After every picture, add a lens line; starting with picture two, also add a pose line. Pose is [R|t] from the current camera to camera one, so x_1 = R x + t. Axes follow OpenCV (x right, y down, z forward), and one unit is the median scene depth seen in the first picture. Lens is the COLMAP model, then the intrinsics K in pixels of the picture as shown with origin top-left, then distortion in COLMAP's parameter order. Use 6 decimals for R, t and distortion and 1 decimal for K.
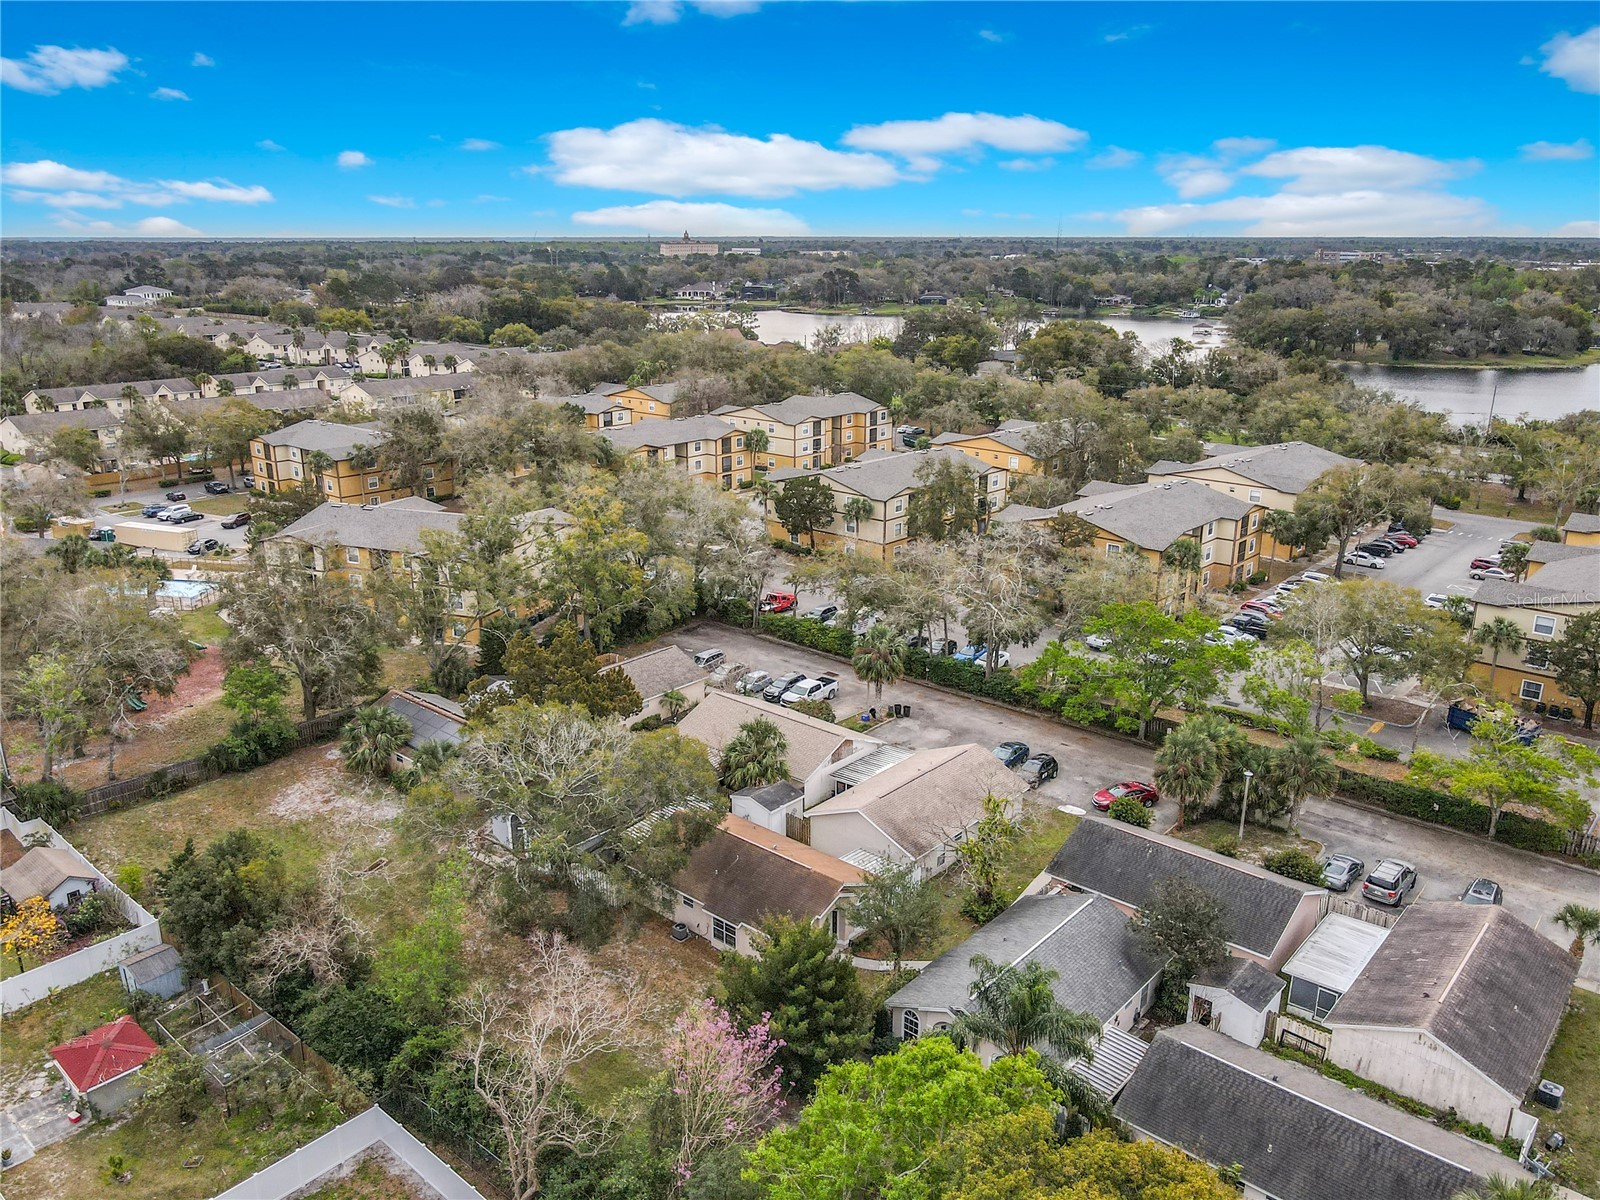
lens RADIAL K [[1223.1, 0, 789.1], [0, 1223.1, 607.7], [0, 0, 1]] dist [0.006850, 0.027675]
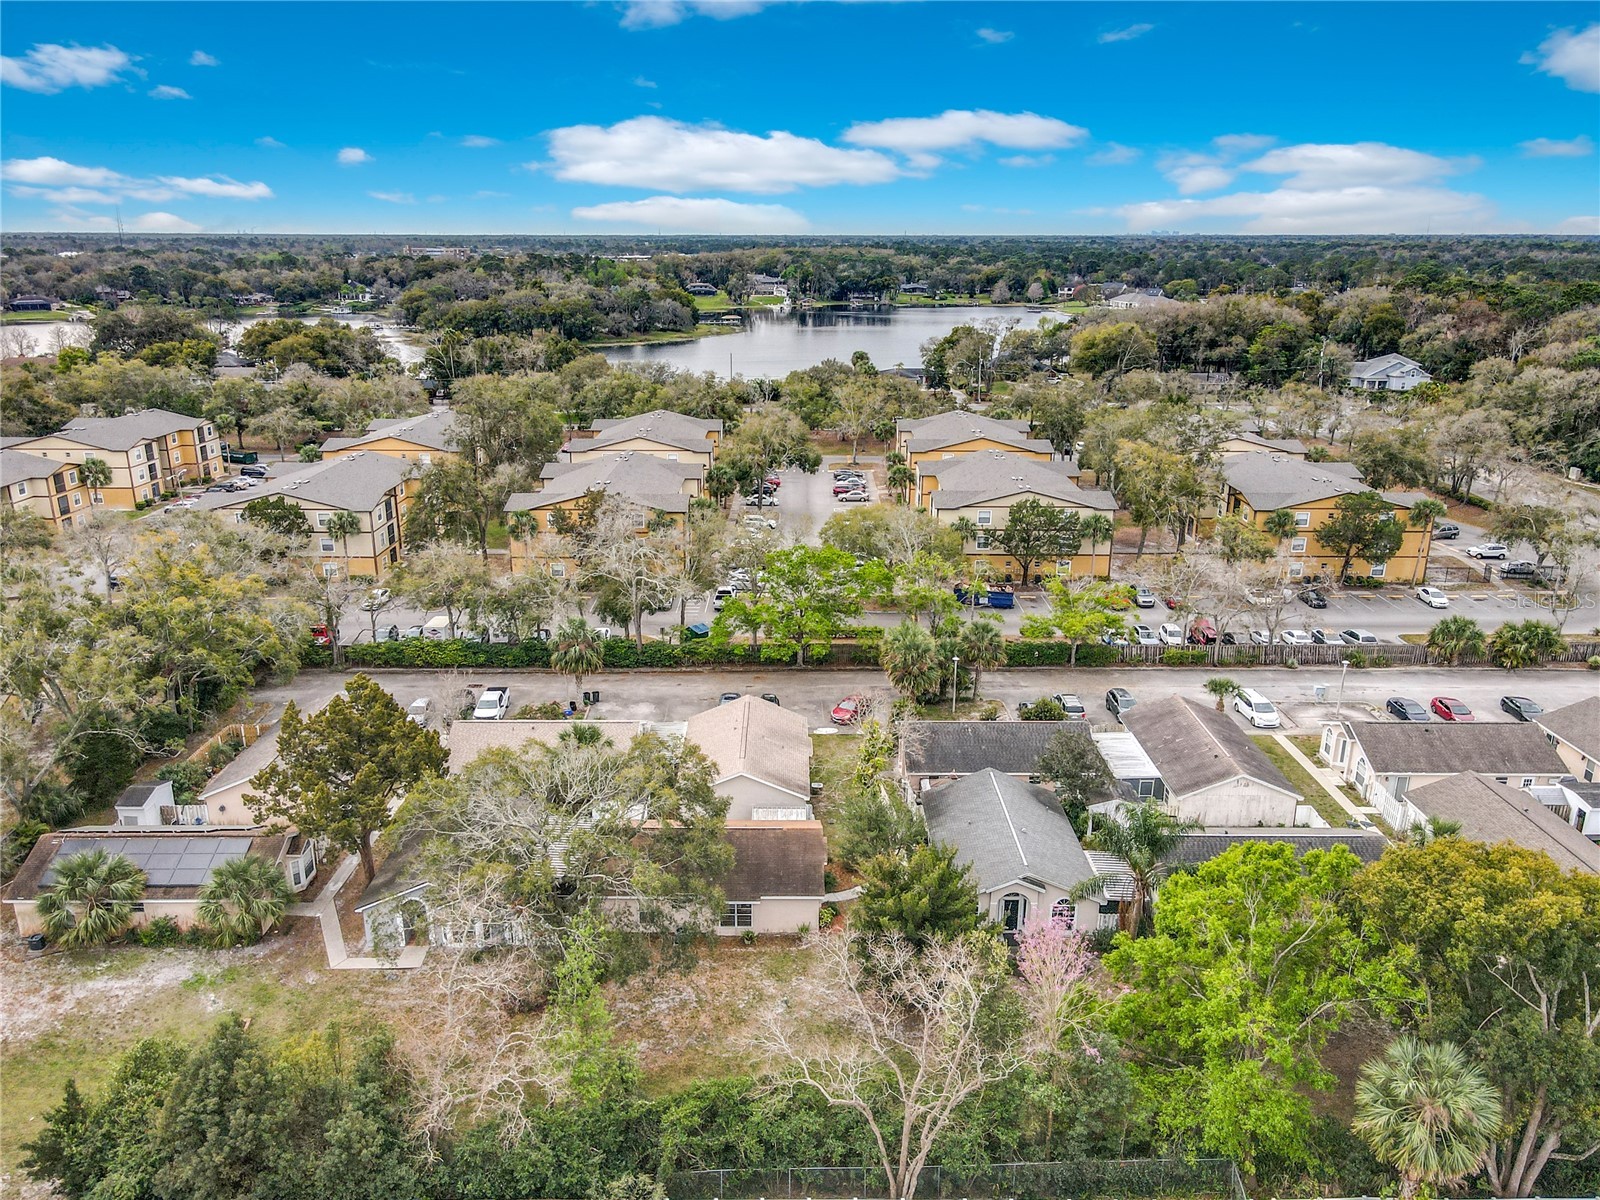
lens RADIAL K [[1182.4, 0, 800.0], [0, 1182.4, 600.0], [0, 0, 1]] dist [-0.005614, 0.092903]
pose [[0.755189, -0.199395, 0.624445, -0.196970], [0.195903, 0.977729, 0.075285, -0.018417], [-0.625549, 0.065476, 0.777432, 0.063832]]
